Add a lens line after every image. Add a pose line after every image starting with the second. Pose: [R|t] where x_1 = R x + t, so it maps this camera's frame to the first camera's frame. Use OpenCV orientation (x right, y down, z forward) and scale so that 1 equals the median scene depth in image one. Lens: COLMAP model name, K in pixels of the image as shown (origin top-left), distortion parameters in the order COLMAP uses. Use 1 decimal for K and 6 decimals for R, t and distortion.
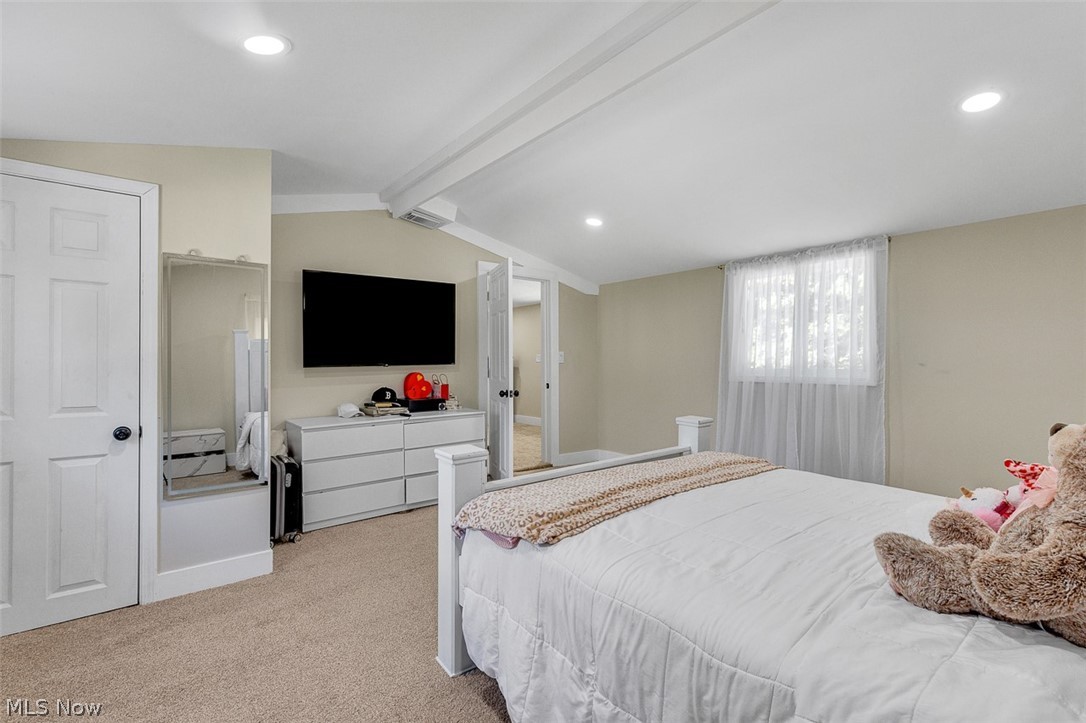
lens RADIAL K [[485.2, 0, 543.0], [0, 485.2, 361.5], [0, 0, 1]] dist [0.000914, 0.000117]
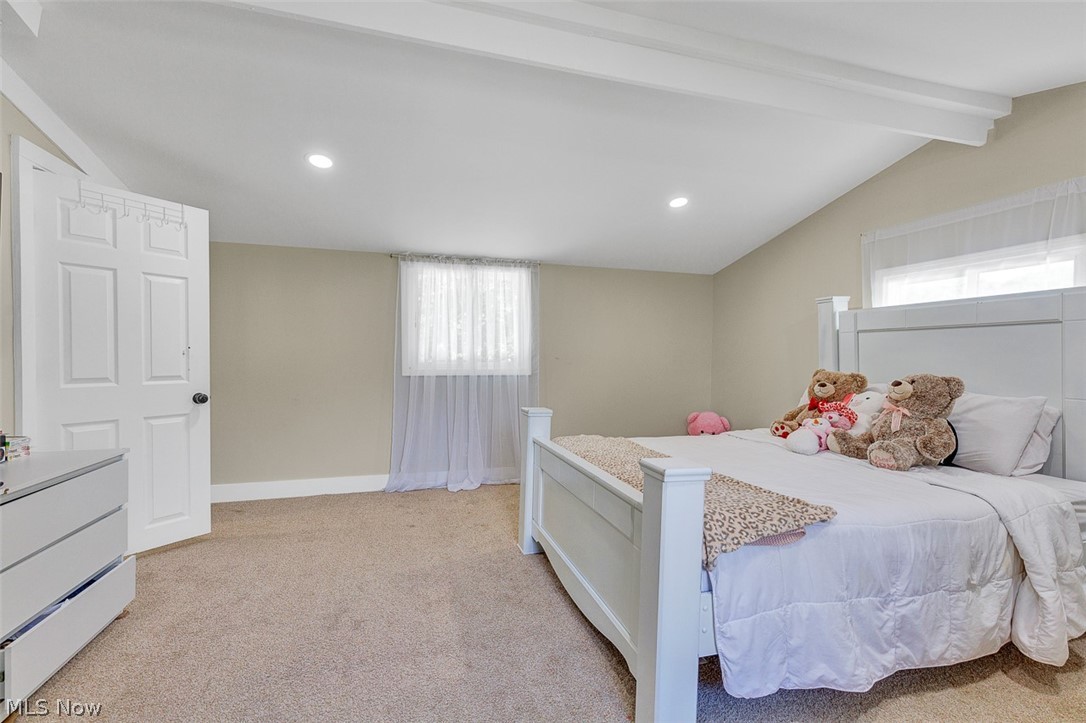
lens RADIAL K [[485.2, 0, 543.0], [0, 485.2, 361.5], [0, 0, 1]] dist [0.000914, 0.000117]
pose [[0.389299, -0.000262, 0.921111, -0.471943], [-0.008790, 0.999953, 0.003999, 0.007249], [-0.921070, -0.009653, 0.389279, 0.434745]]
